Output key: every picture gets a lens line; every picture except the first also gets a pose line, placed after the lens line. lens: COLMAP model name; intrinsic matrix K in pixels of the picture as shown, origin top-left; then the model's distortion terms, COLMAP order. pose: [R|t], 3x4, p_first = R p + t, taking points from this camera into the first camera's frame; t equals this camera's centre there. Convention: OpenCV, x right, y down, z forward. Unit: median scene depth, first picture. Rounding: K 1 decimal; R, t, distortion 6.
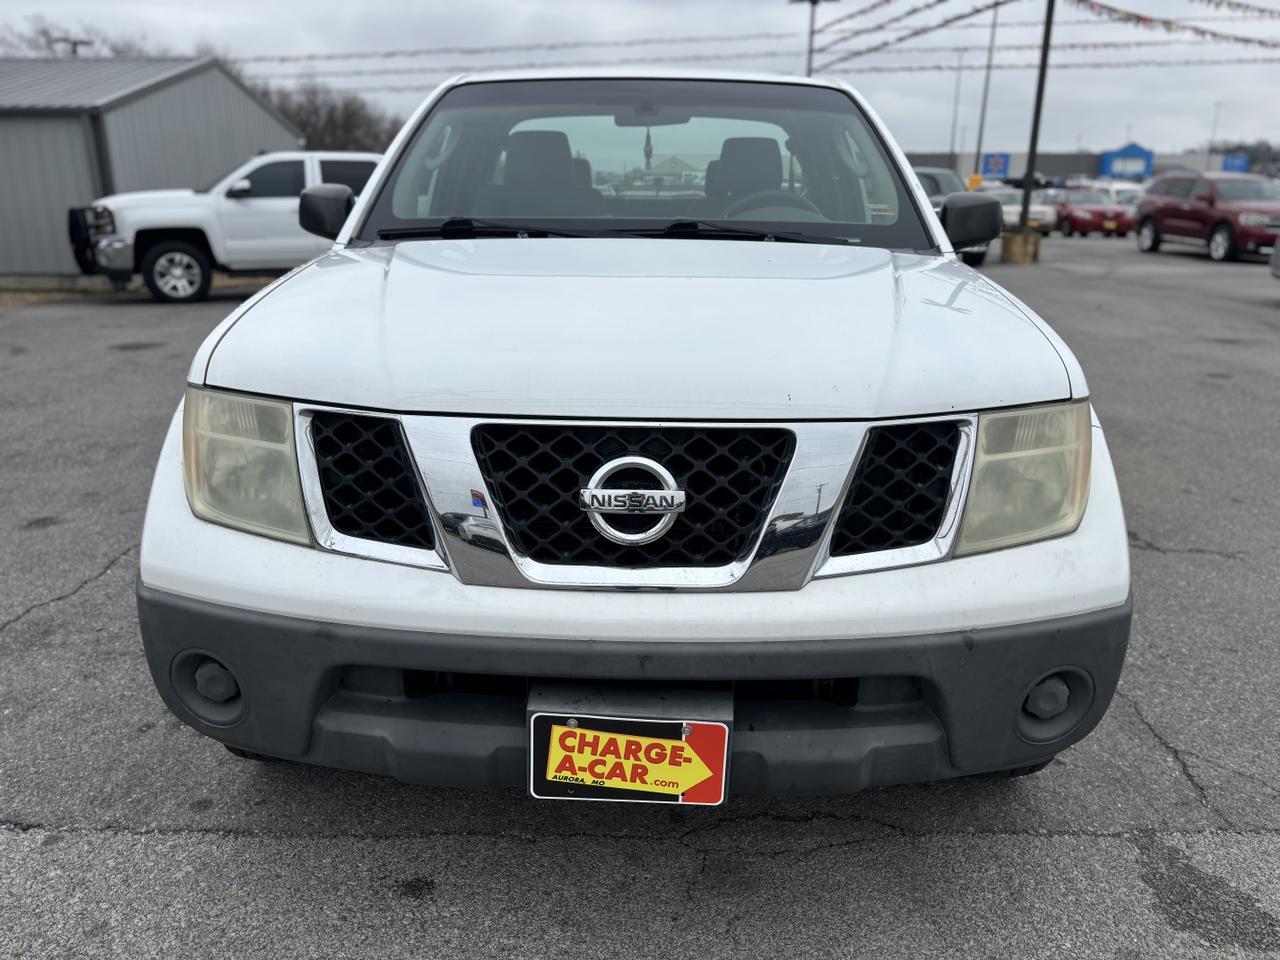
lens RADIAL K [[970.6, 0, 642.9], [0, 970.6, 475.8], [0, 0, 1]] dist [0.048508, -0.040307]
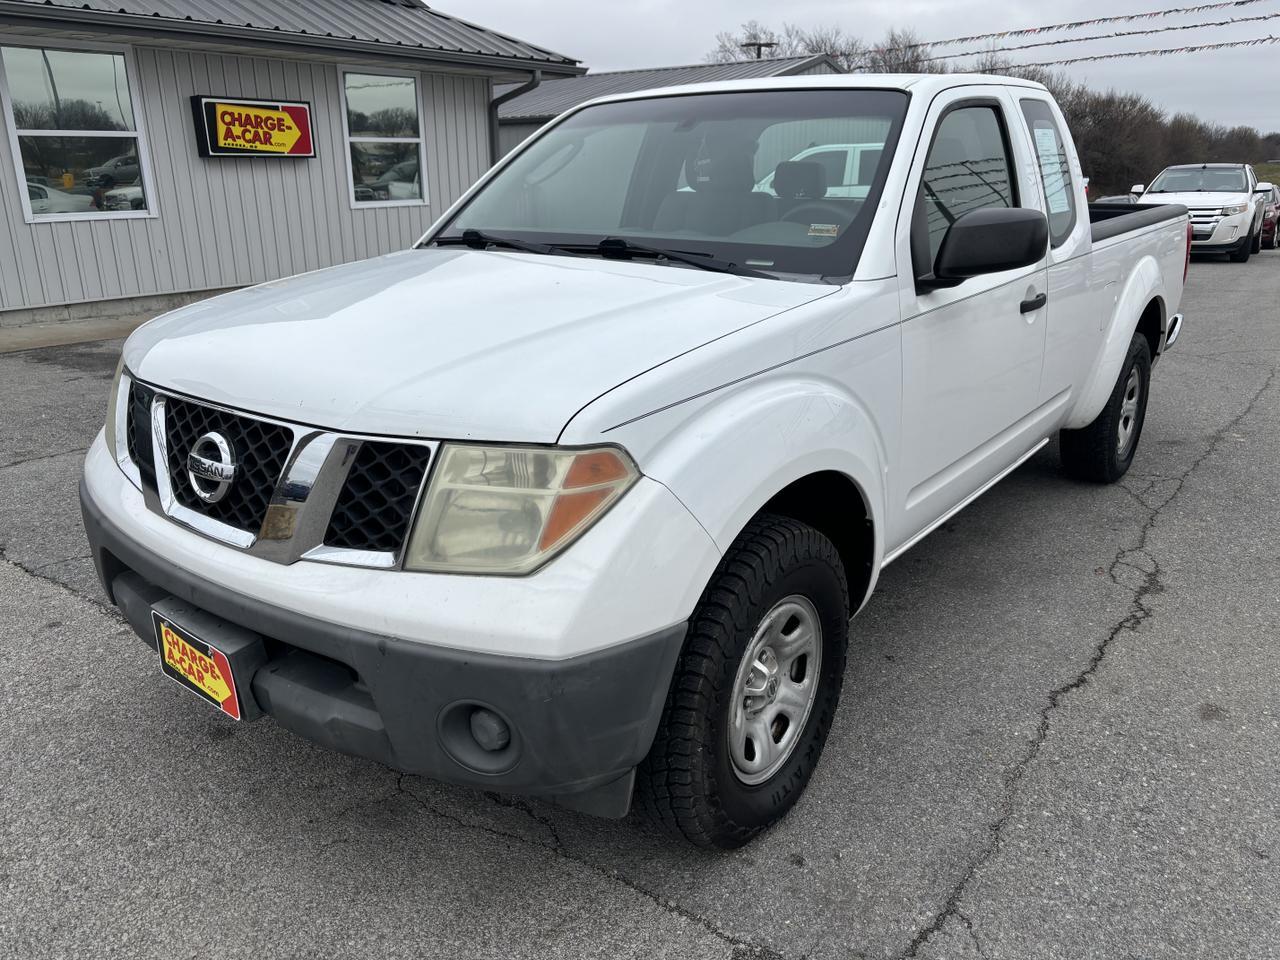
lens RADIAL K [[970.6, 0, 642.9], [0, 970.6, 475.8], [0, 0, 1]] dist [0.048508, -0.040307]
pose [[0.799435, 0.171153, -0.575856, 1.127382], [-0.160306, 0.984576, 0.070085, -0.136498], [0.578970, 0.036285, 0.814541, 0.268800]]
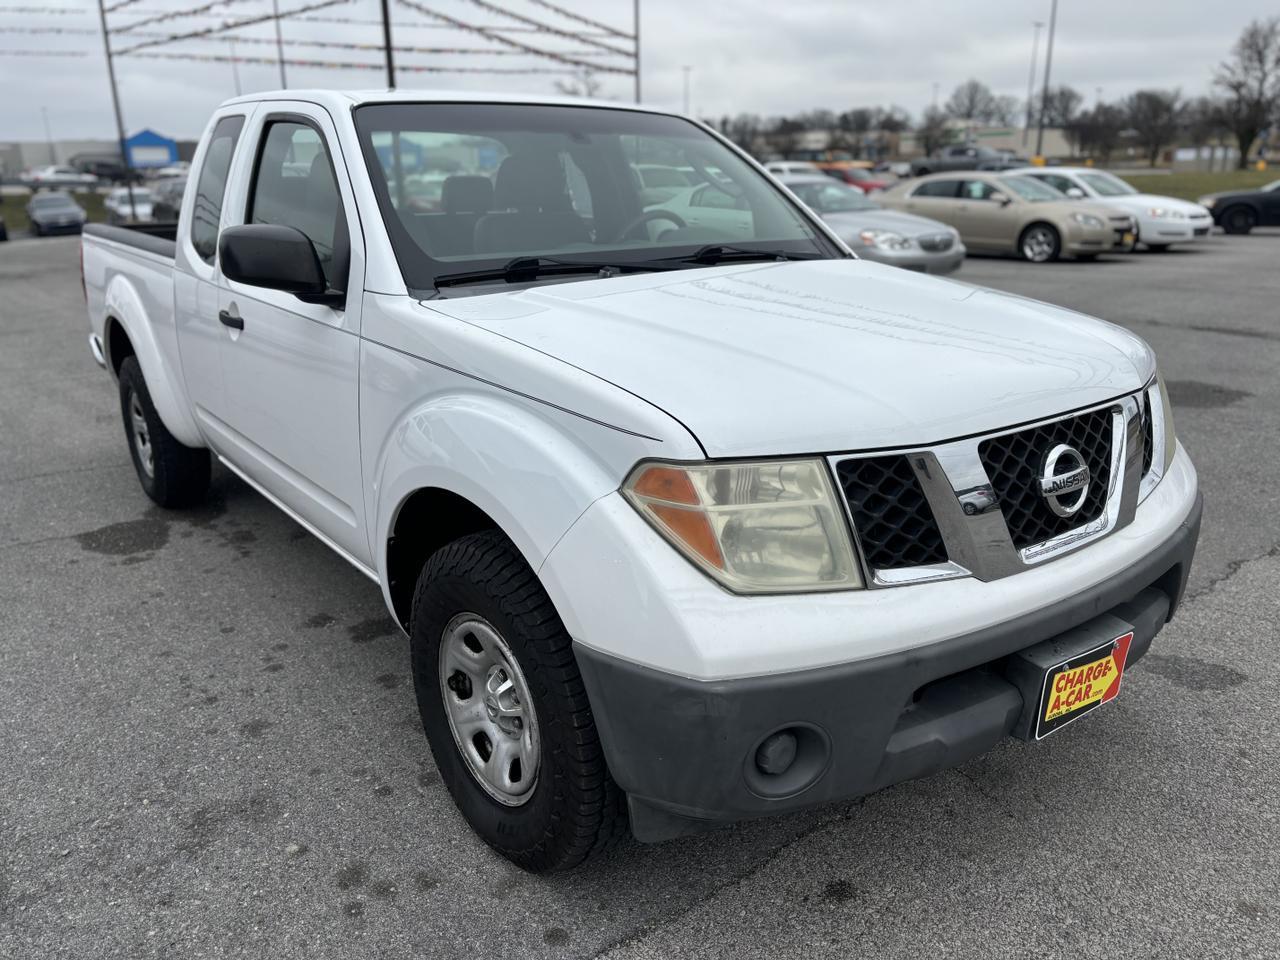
lens RADIAL K [[964.0, 0, 640.0], [0, 964.0, 480.0], [0, 0, 1]] dist [0.061660, -0.067162]
pose [[0.789700, -0.200468, 0.579816, -1.104578], [0.192447, 0.978348, 0.076148, -0.165326], [-0.582527, 0.051450, 0.811181, 0.293098]]
